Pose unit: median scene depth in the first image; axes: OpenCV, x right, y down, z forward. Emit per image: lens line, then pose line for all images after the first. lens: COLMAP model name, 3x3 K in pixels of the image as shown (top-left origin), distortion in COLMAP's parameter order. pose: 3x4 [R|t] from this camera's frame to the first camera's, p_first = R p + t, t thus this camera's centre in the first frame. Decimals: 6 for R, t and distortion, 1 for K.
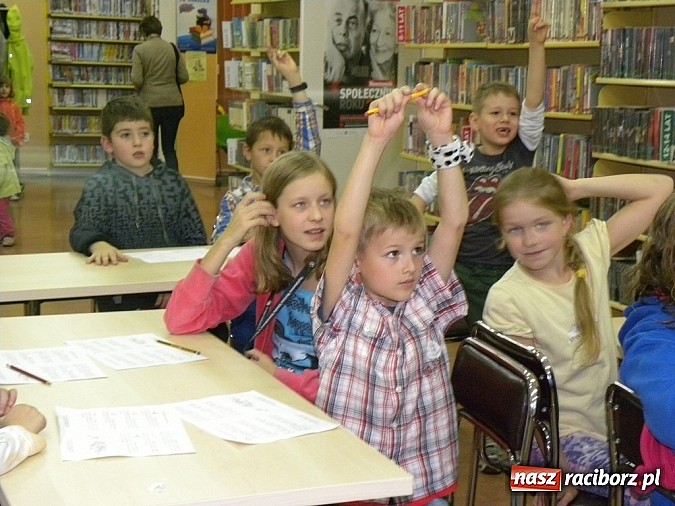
lens RADIAL K [[1257.2, 0, 339.8], [0, 1257.2, 253.3], [0, 0, 1]] dist [0.523156, -2.718916]
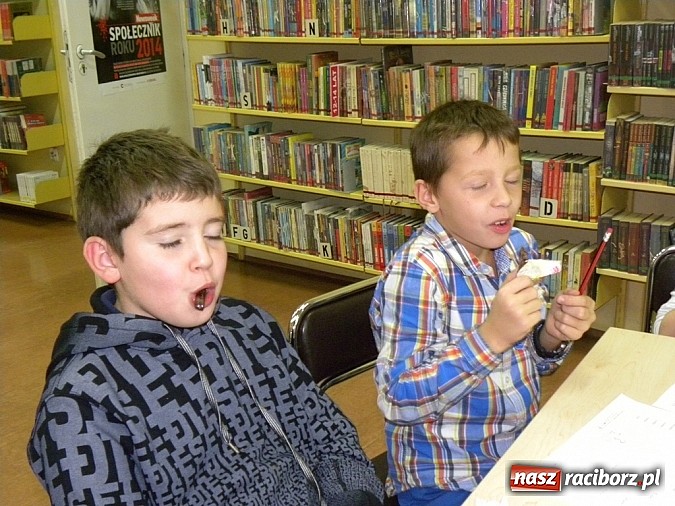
lens RADIAL K [[867.8, 0, 337.5], [0, 867.8, 253.0], [0, 0, 1]] dist [0.156385, -0.425857]
pose [[0.868251, -0.188929, 0.458744, -0.161616], [0.128340, 0.978711, 0.160167, -0.071726], [-0.479238, -0.080190, 0.874014, 0.514980]]
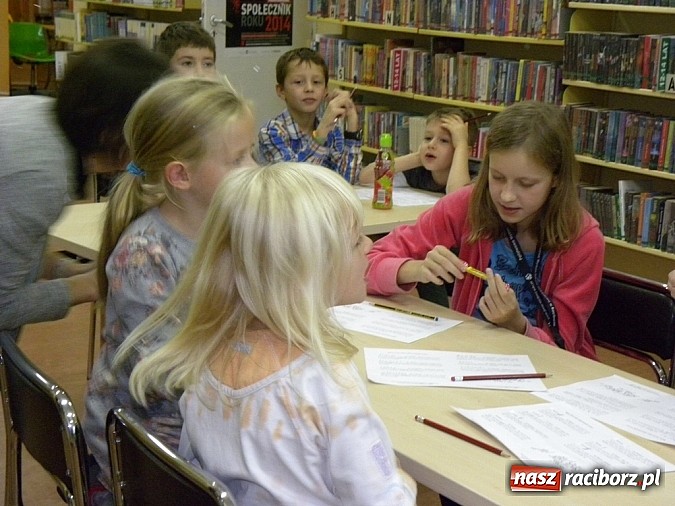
lens RADIAL K [[1244.5, 0, 337.5], [0, 1244.5, 253.0], [0, 0, 1]] dist [0.530192, -2.650913]
pose [[0.974386, -0.025585, 0.223422, -0.158560], [0.009650, 0.997349, 0.072129, -0.015057], [-0.224675, -0.068126, 0.972049, 0.072250]]
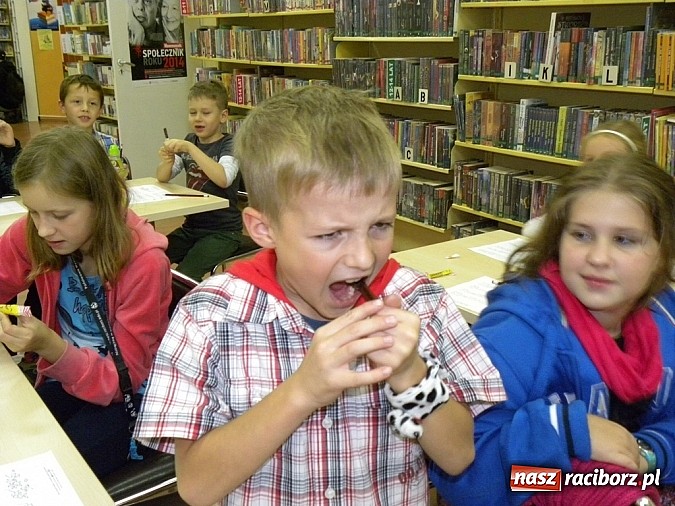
lens RADIAL K [[709.2, 0, 337.5], [0, 709.2, 253.0], [0, 0, 1]] dist [-0.000663, -0.026495]
pose [[0.969489, -0.093646, 0.226543, 0.011557], [0.058805, 0.986015, 0.155934, -0.023598], [-0.237977, -0.137854, 0.961438, 0.207922]]
